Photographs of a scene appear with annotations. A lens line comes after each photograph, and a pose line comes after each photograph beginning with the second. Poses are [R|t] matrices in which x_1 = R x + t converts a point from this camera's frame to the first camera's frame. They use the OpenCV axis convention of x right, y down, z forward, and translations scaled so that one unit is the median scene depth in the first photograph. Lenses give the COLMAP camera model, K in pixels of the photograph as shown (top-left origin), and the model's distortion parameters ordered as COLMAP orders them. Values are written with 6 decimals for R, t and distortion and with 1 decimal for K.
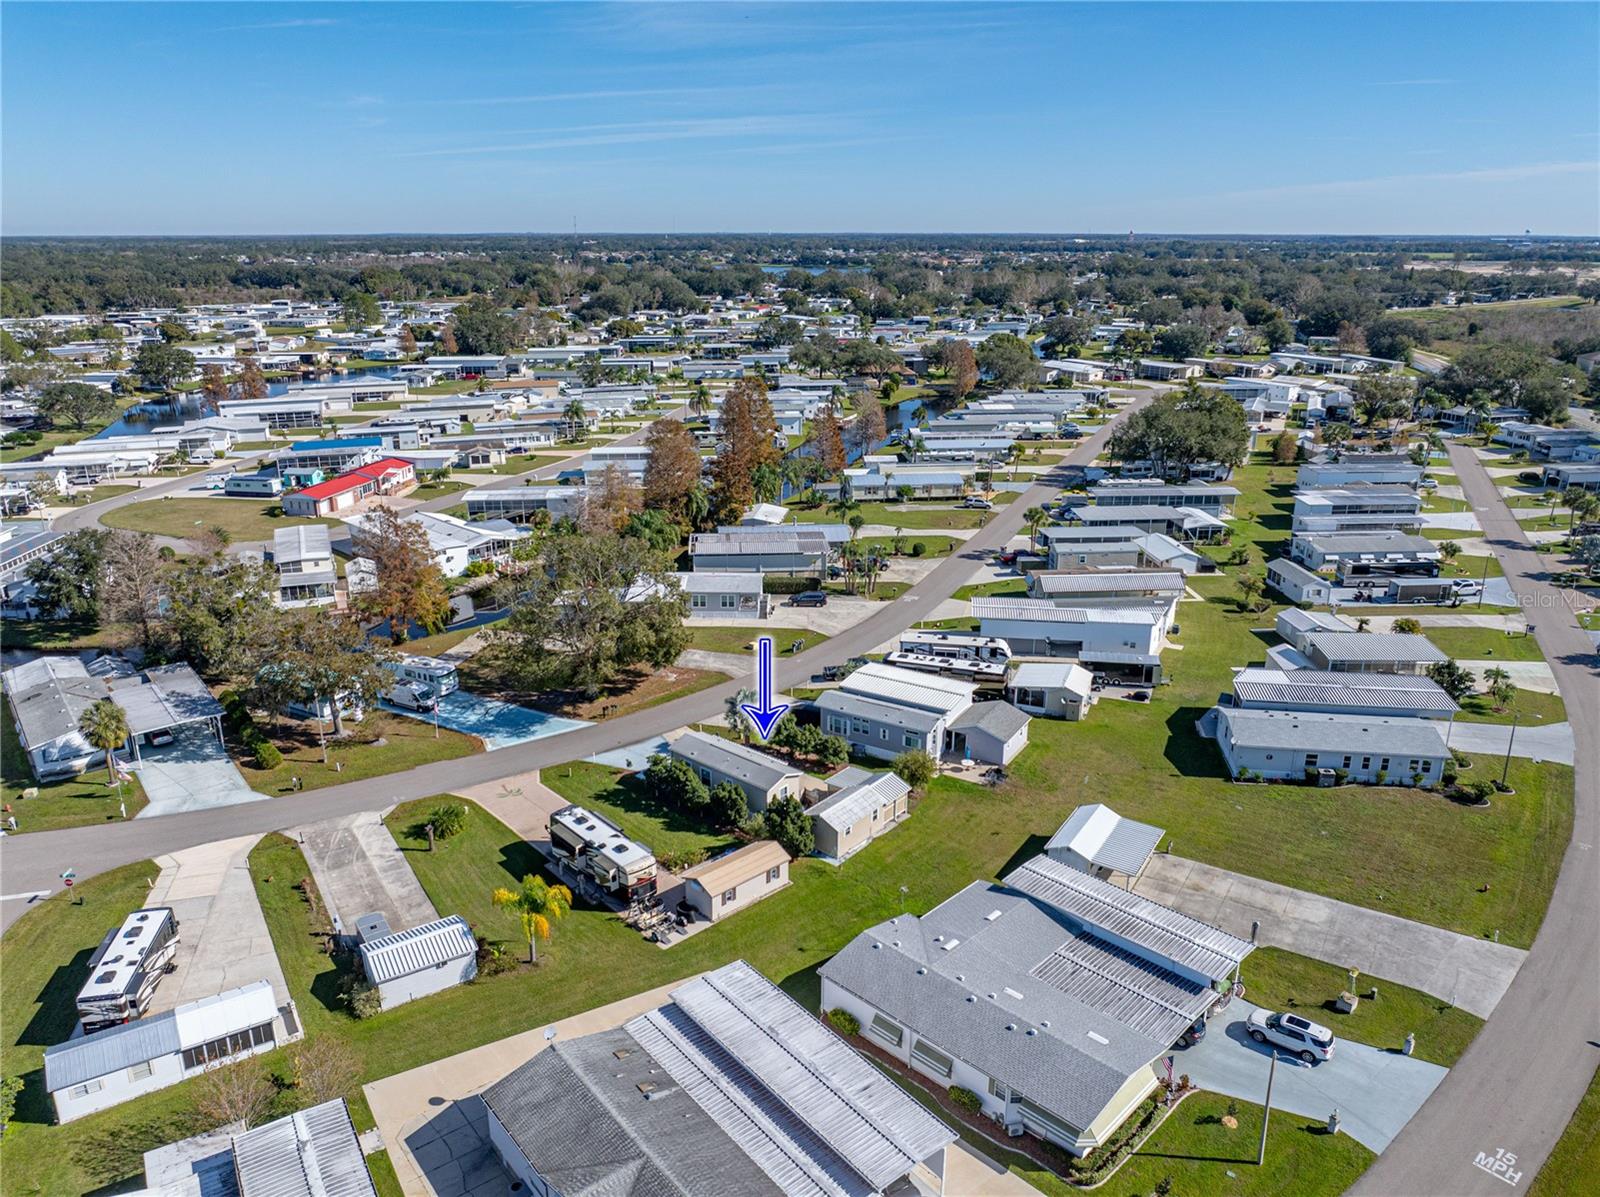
lens RADIAL K [[1140.6, 0, 797.6], [0, 1140.6, 591.8], [0, 0, 1]] dist [-0.032582, 0.020415]
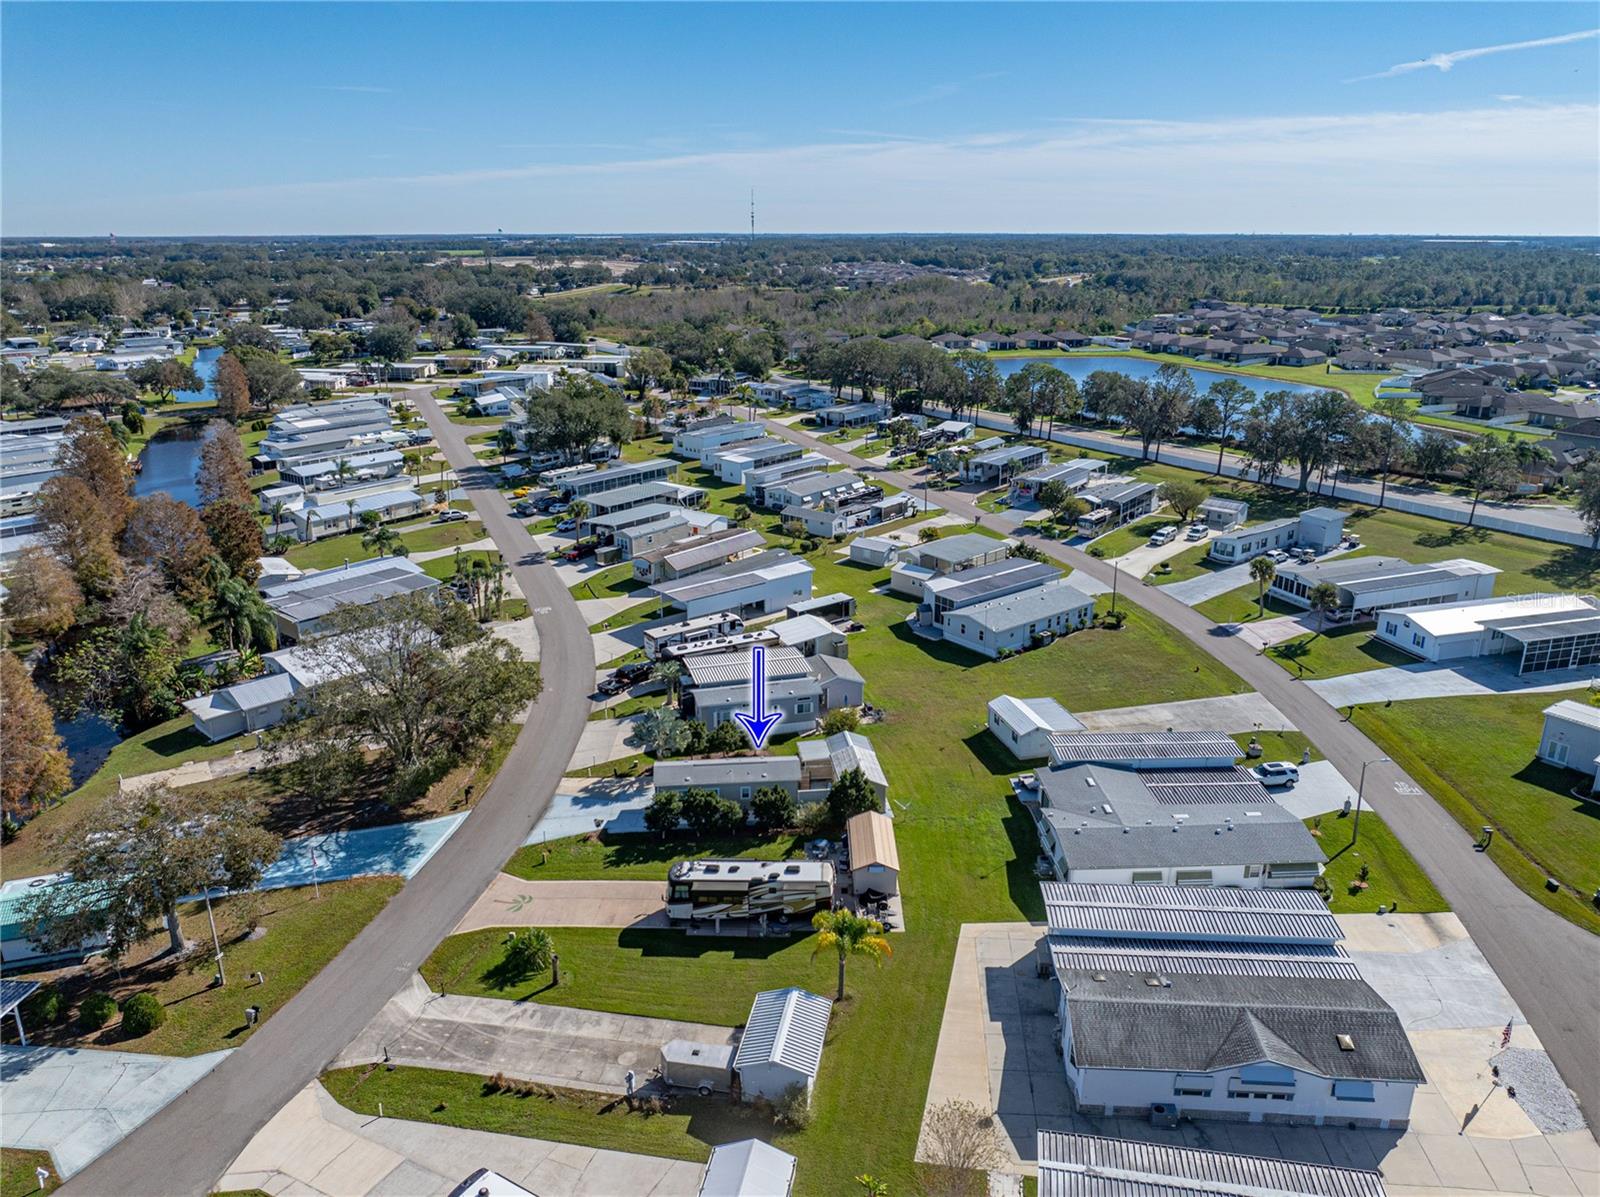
lens RADIAL K [[1140.6, 0, 804.5], [0, 1140.6, 606.0], [0, 0, 1]] dist [-0.032582, 0.020415]
pose [[0.677938, -0.229357, 0.698424, -0.320327], [0.222065, 0.969592, 0.102855, -0.035912], [-0.700776, 0.085366, 0.708255, 0.123777]]
